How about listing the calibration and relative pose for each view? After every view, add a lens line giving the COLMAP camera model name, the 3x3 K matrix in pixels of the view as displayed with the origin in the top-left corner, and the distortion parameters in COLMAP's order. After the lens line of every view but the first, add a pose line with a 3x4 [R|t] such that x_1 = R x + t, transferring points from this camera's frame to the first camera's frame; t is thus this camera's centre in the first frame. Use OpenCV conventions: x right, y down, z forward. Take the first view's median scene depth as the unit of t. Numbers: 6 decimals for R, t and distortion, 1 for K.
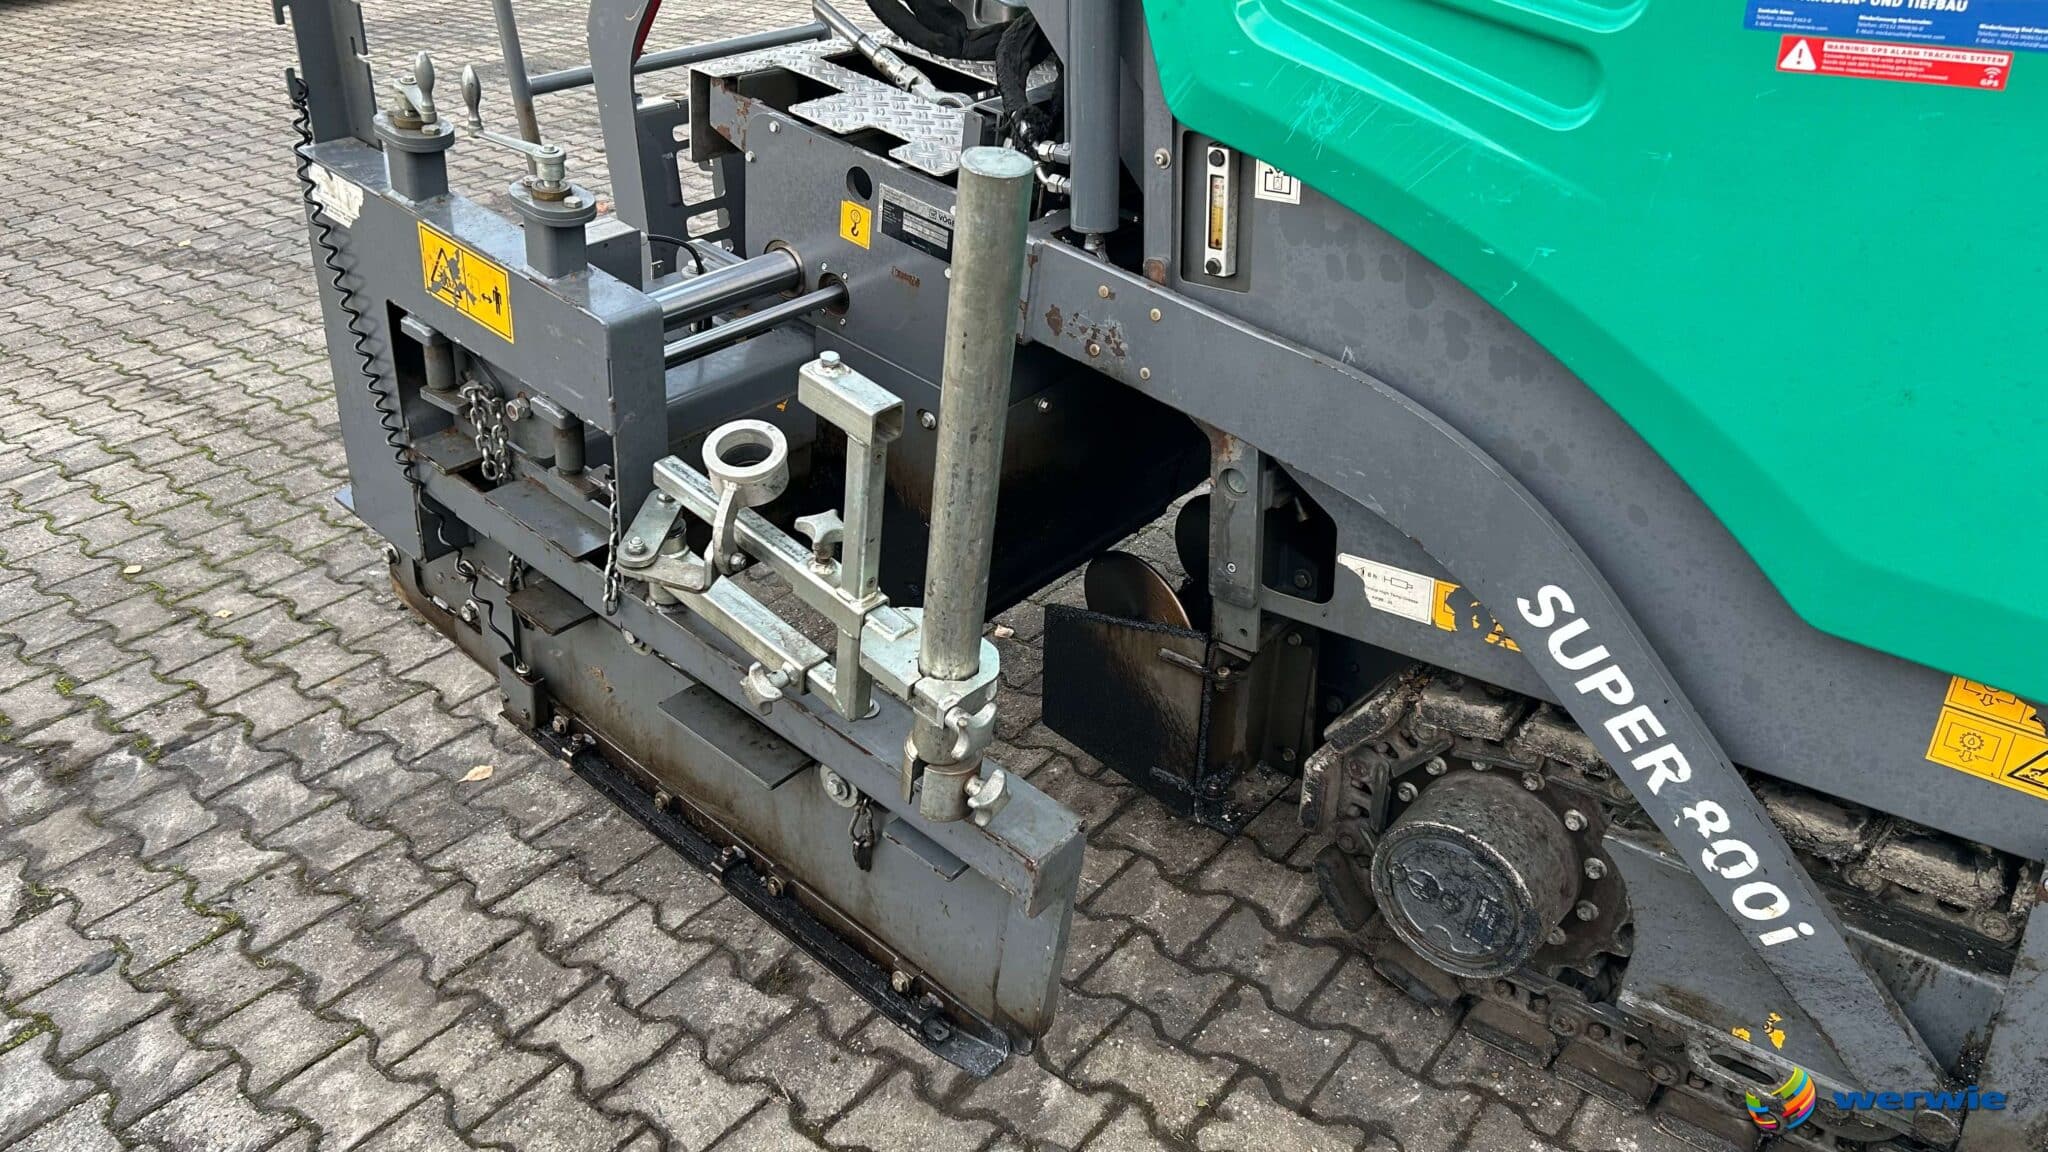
lens RADIAL K [[1533.9, 0, 1018.6], [0, 1533.9, 562.1], [0, 0, 1]] dist [0.045779, -0.051182]
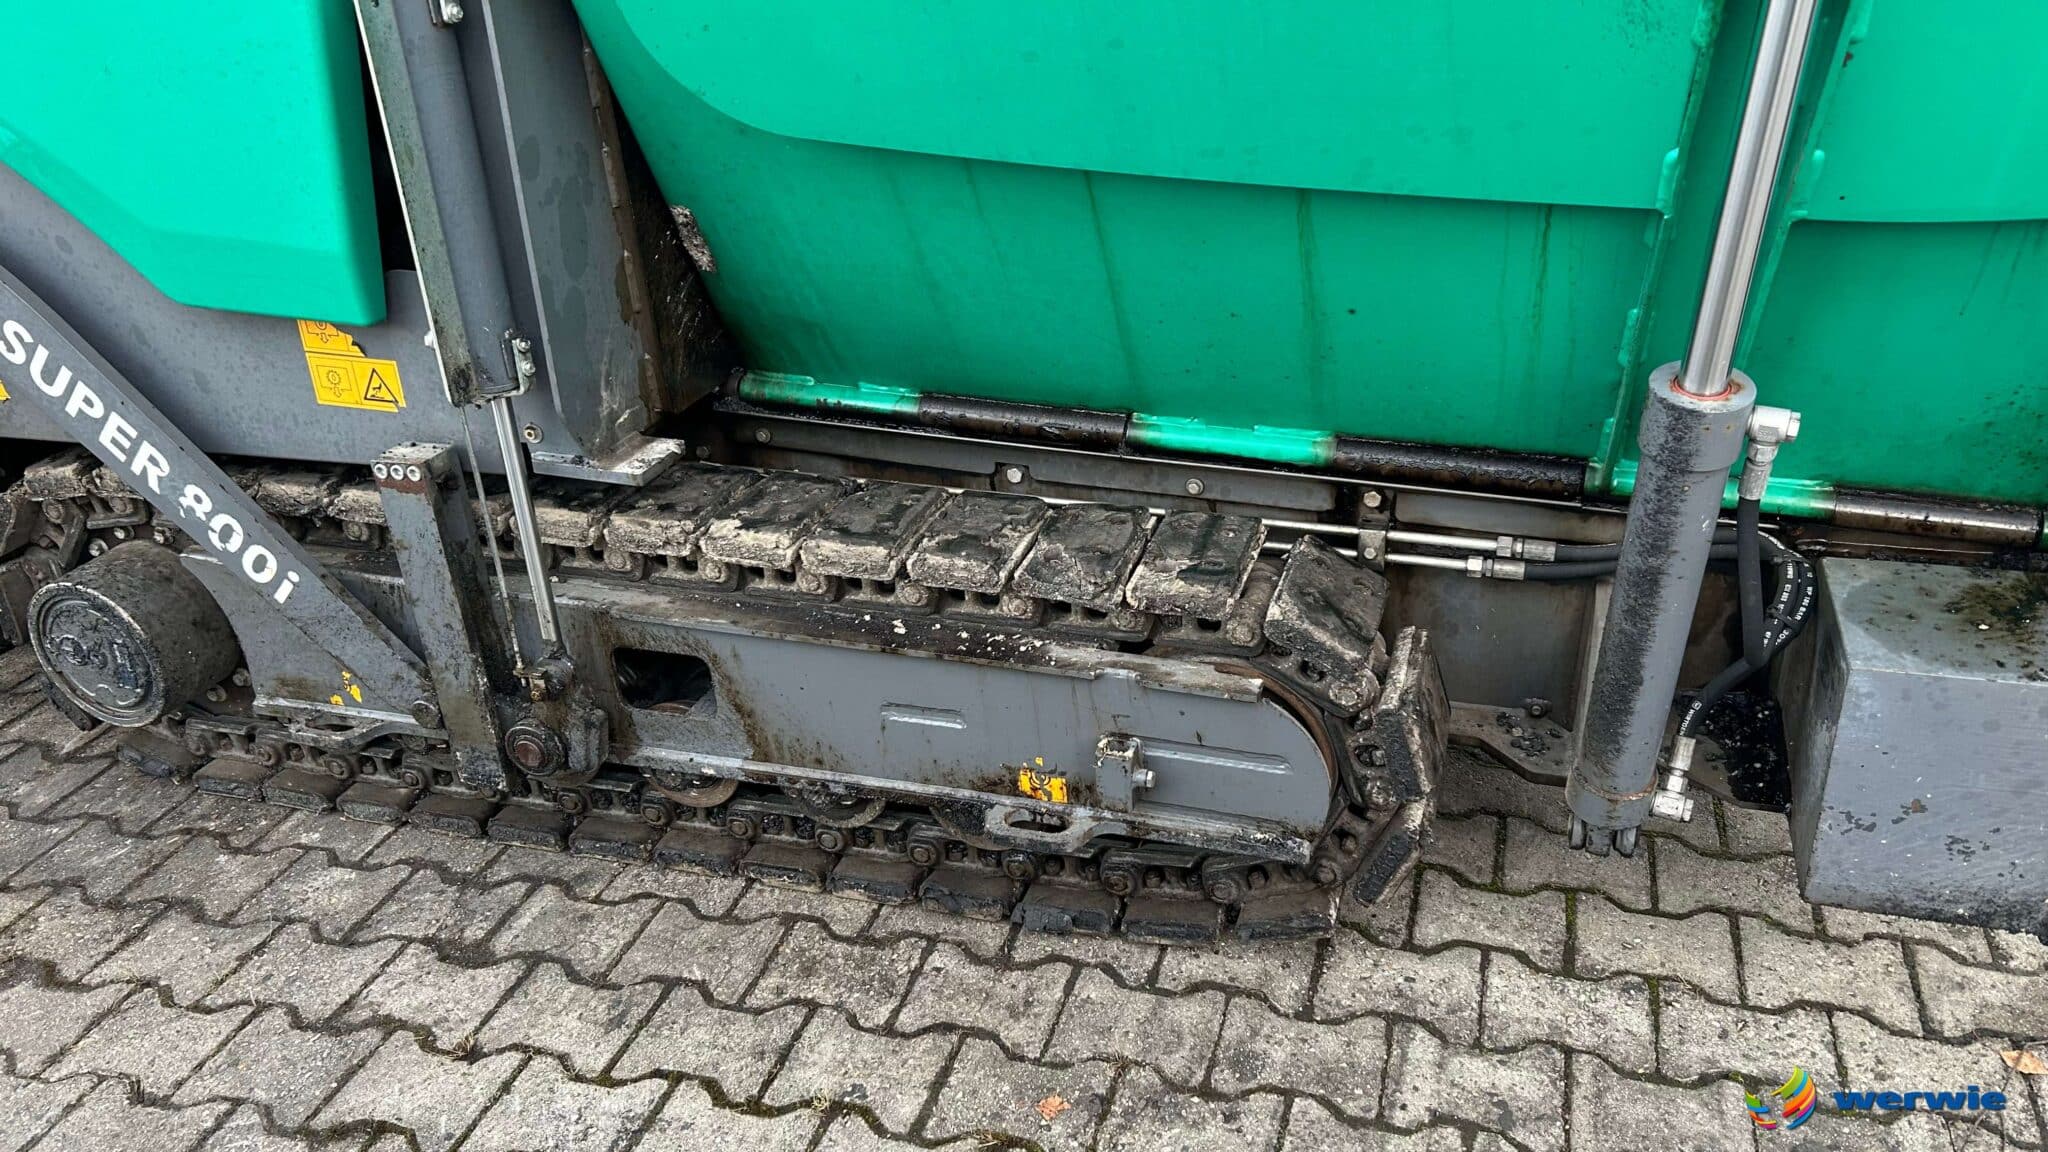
lens RADIAL K [[1533.9, 0, 1042.4], [0, 1533.9, 587.3], [0, 0, 1]] dist [0.045779, -0.051182]
pose [[0.930012, -0.183120, 0.318660, 0.563626], [0.191786, 0.981428, 0.004255, 0.296717], [-0.313521, 0.057157, 0.947859, -0.239721]]
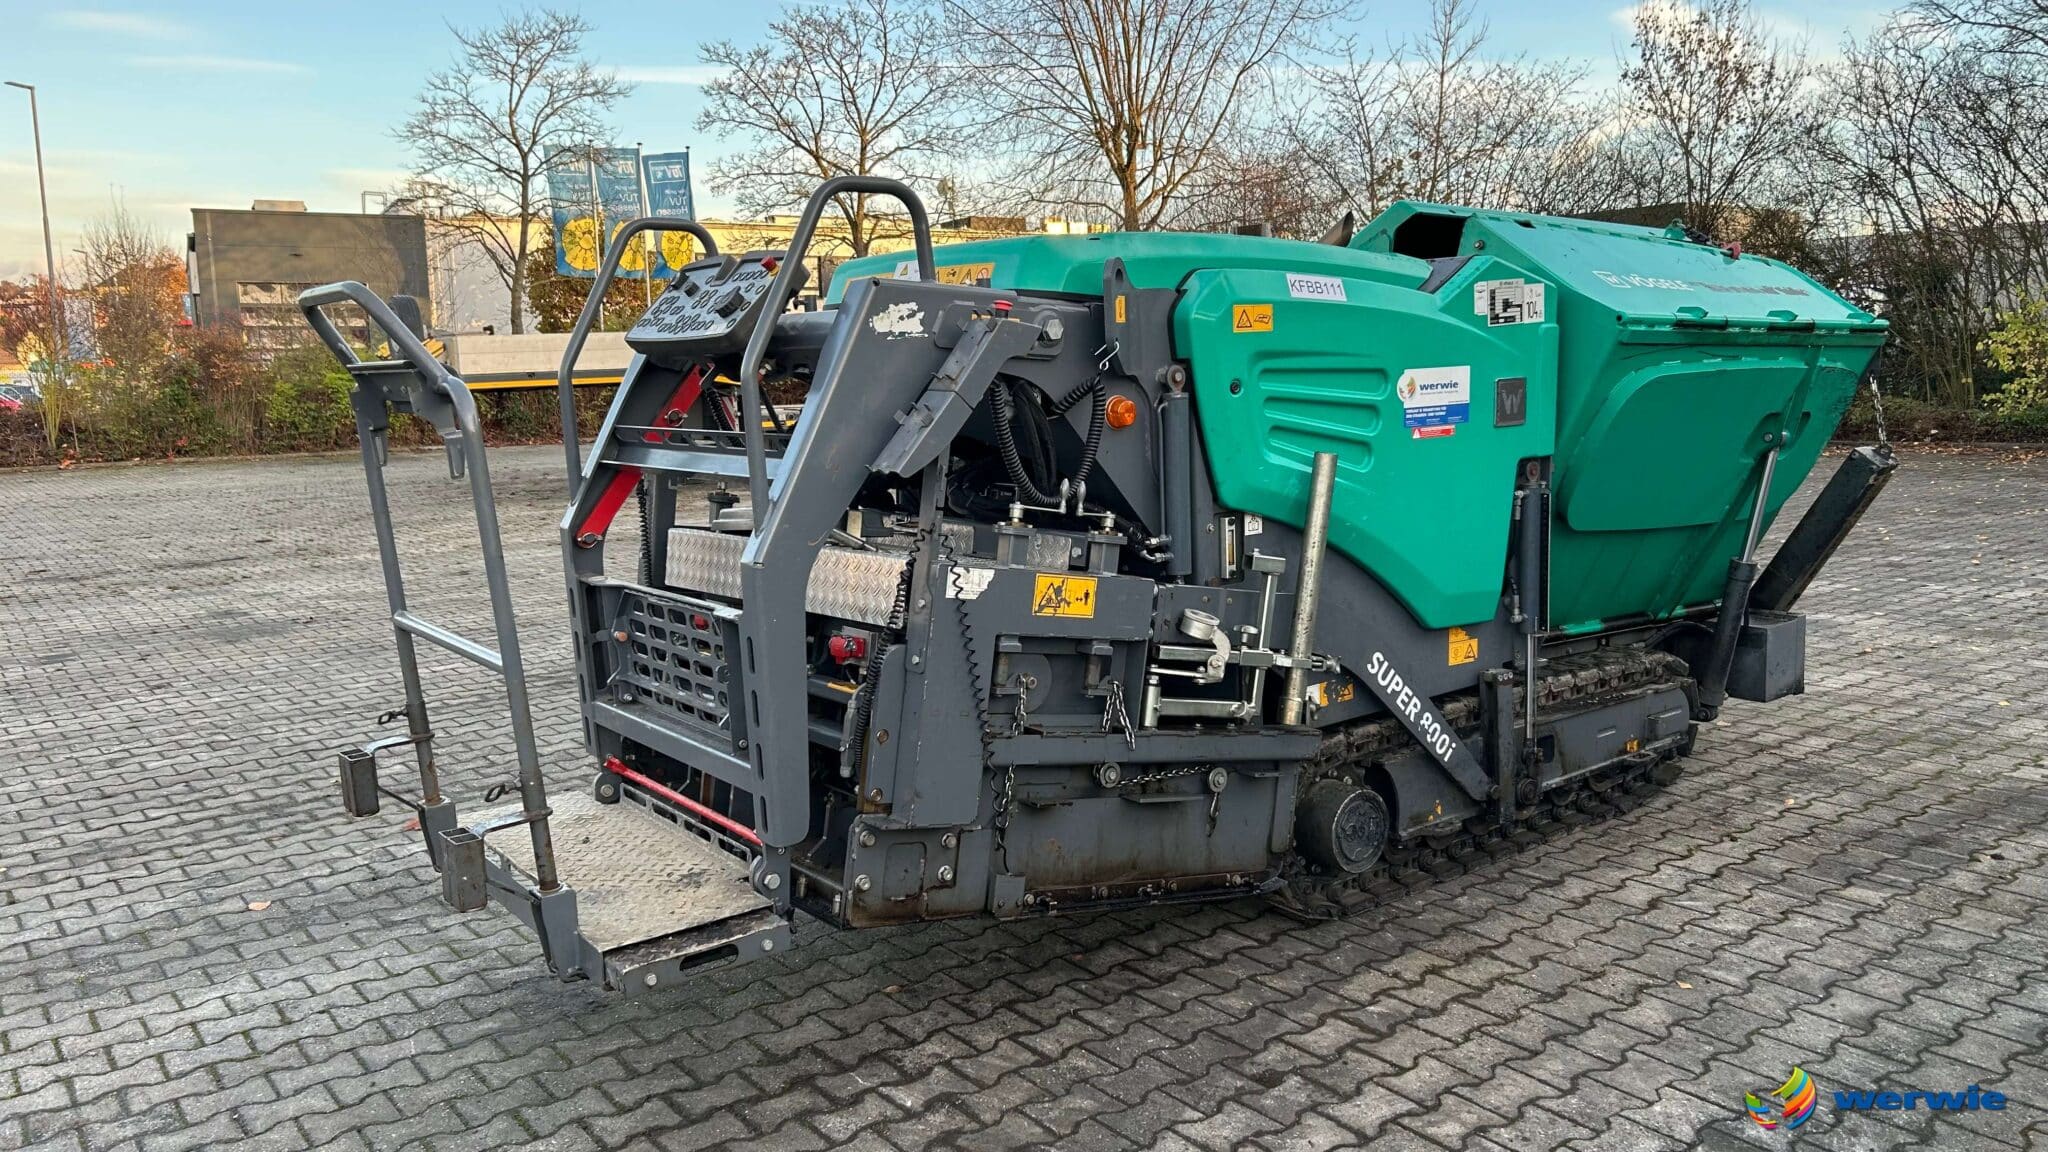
lens RADIAL K [[1533.9, 0, 1035.8], [0, 1533.9, 575.0], [0, 0, 1]] dist [0.045779, -0.051182]
pose [[0.233363, -0.122911, 0.964591, -1.833124], [0.484659, 0.874684, -0.005799, -0.294904], [-0.842999, 0.468850, 0.263688, 0.659260]]
